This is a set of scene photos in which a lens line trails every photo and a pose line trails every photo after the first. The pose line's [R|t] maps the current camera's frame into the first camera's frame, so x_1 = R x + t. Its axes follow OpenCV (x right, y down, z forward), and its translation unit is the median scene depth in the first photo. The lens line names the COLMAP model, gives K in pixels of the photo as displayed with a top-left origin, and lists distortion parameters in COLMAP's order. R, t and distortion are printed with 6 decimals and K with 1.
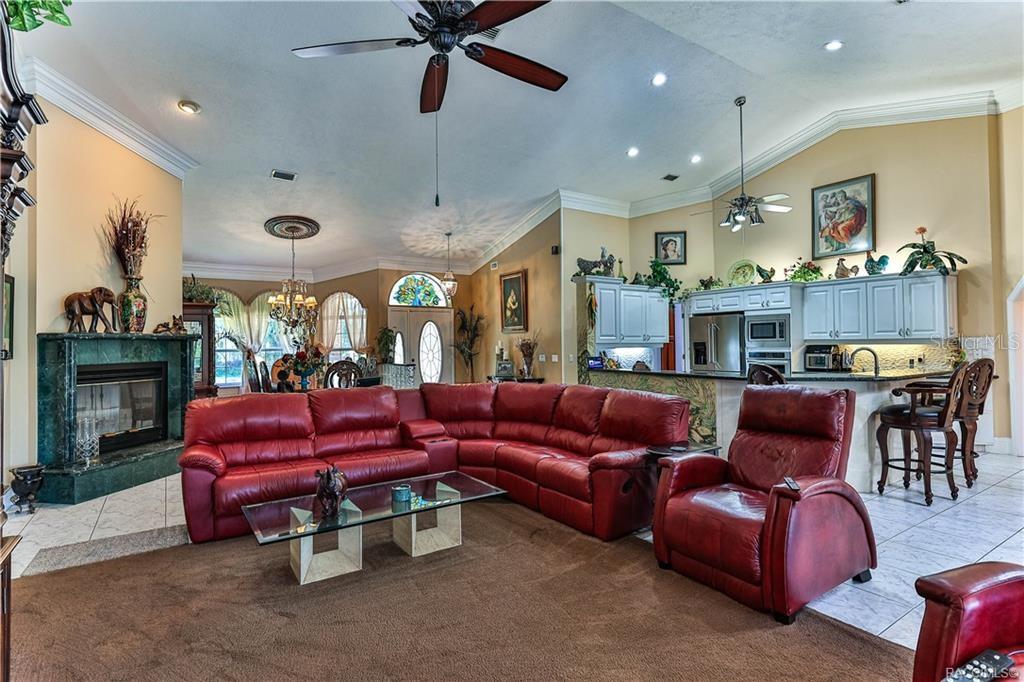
lens RADIAL K [[514.4, 0, 509.4], [0, 514.4, 337.0], [0, 0, 1]] dist [0.002185, 0.002492]
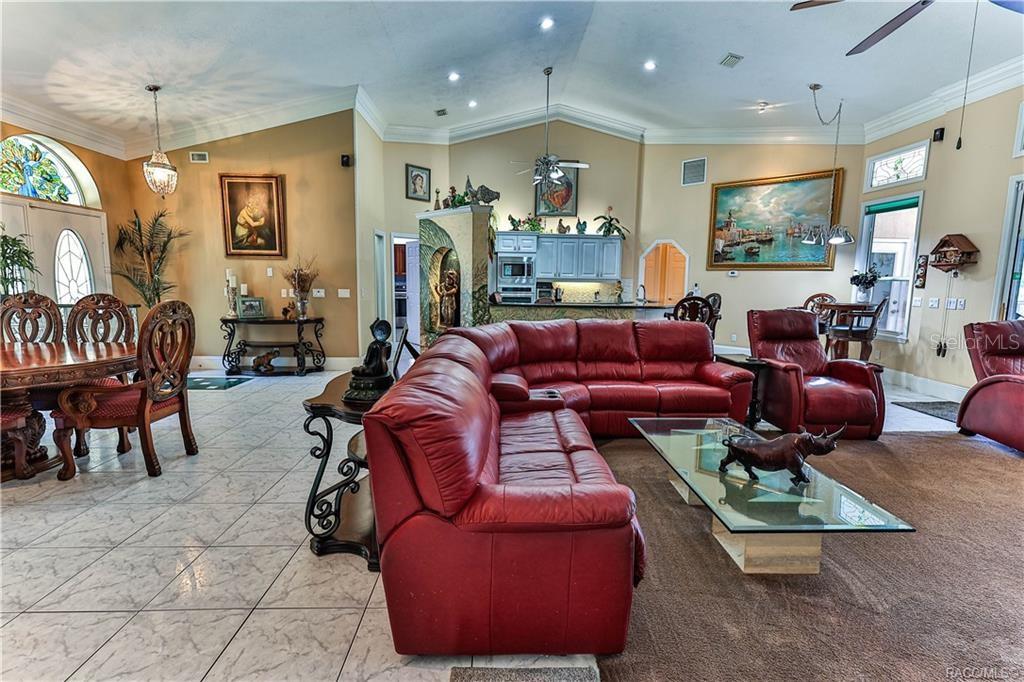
lens RADIAL K [[474.9, 0, 513.2], [0, 474.9, 332.3], [0, 0, 1]] dist [0.011695, -0.000278]
pose [[0.524915, -0.076243, 0.847733, -0.493357], [-0.031526, 0.993555, 0.108878, 0.013090], [-0.850570, -0.083877, 0.519129, 0.407429]]
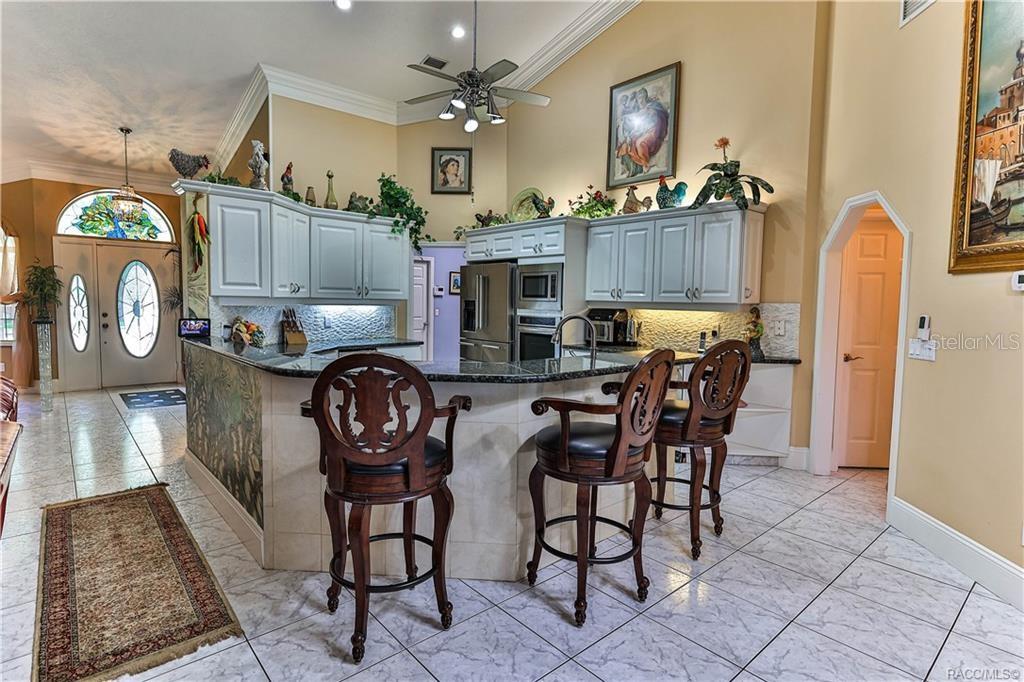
lens RADIAL K [[514.4, 0, 514.0], [0, 514.4, 335.1], [0, 0, 1]] dist [0.002185, 0.002492]
pose [[0.990573, 0.018543, 0.135727, 0.375523], [-0.029847, 0.996208, 0.081726, -0.002224], [-0.133697, -0.085006, 0.987370, 0.297429]]
